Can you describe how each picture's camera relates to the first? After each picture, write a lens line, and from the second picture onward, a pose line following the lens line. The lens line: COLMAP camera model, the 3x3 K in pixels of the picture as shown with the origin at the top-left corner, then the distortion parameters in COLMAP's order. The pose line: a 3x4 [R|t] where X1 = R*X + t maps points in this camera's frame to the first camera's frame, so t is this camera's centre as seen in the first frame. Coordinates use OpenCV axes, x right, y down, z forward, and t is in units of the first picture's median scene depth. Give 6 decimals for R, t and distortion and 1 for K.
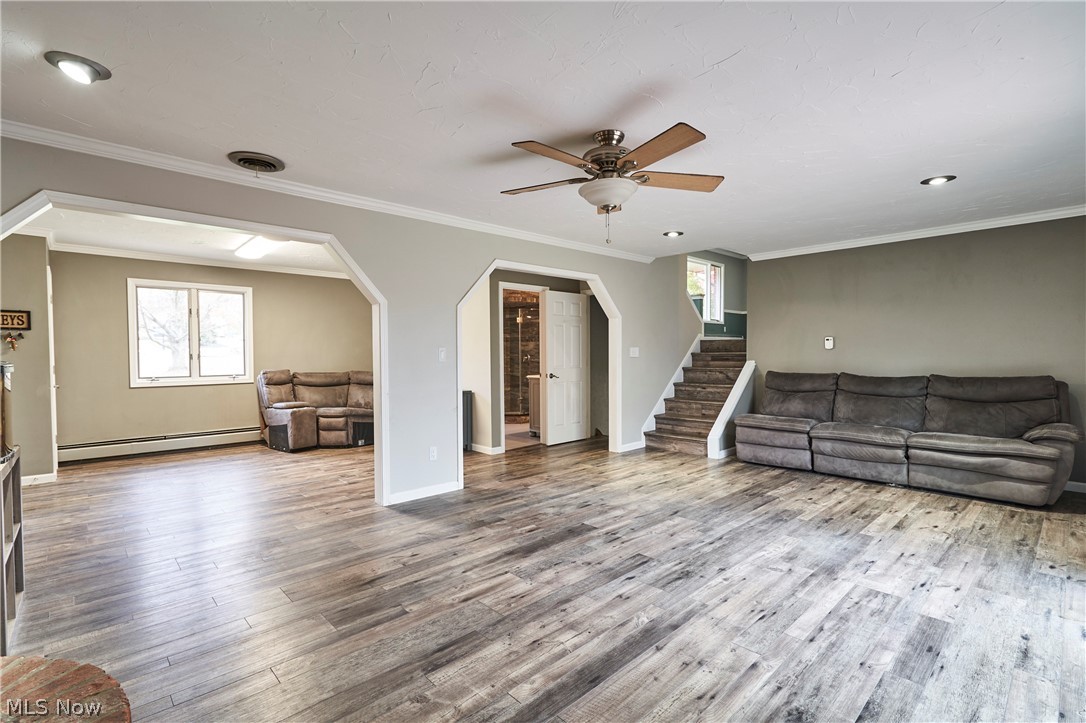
lens RADIAL K [[501.6, 0, 544.2], [0, 501.6, 363.4], [0, 0, 1]] dist [0.000146, -0.000621]
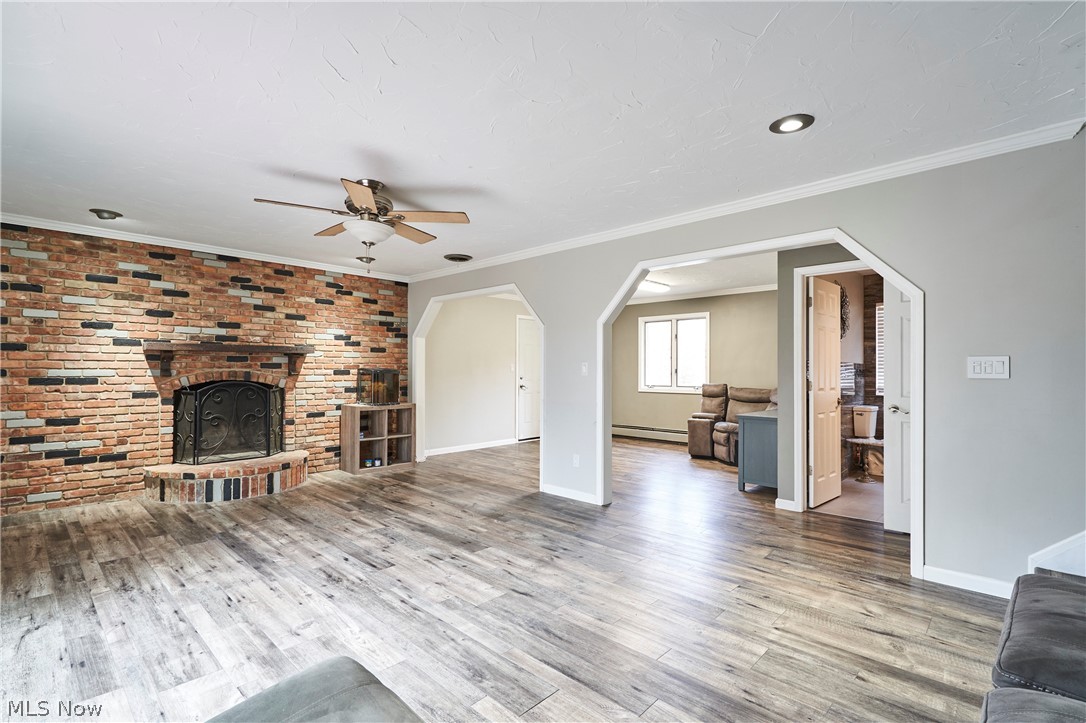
lens RADIAL K [[501.6, 0, 544.2], [0, 501.6, 363.4], [0, 0, 1]] dist [0.000146, -0.000621]
pose [[0.058291, -0.008592, -0.998263, 1.237108], [-0.027312, 0.999575, -0.010199, -0.023403], [0.997926, 0.027859, 0.058032, 1.252584]]
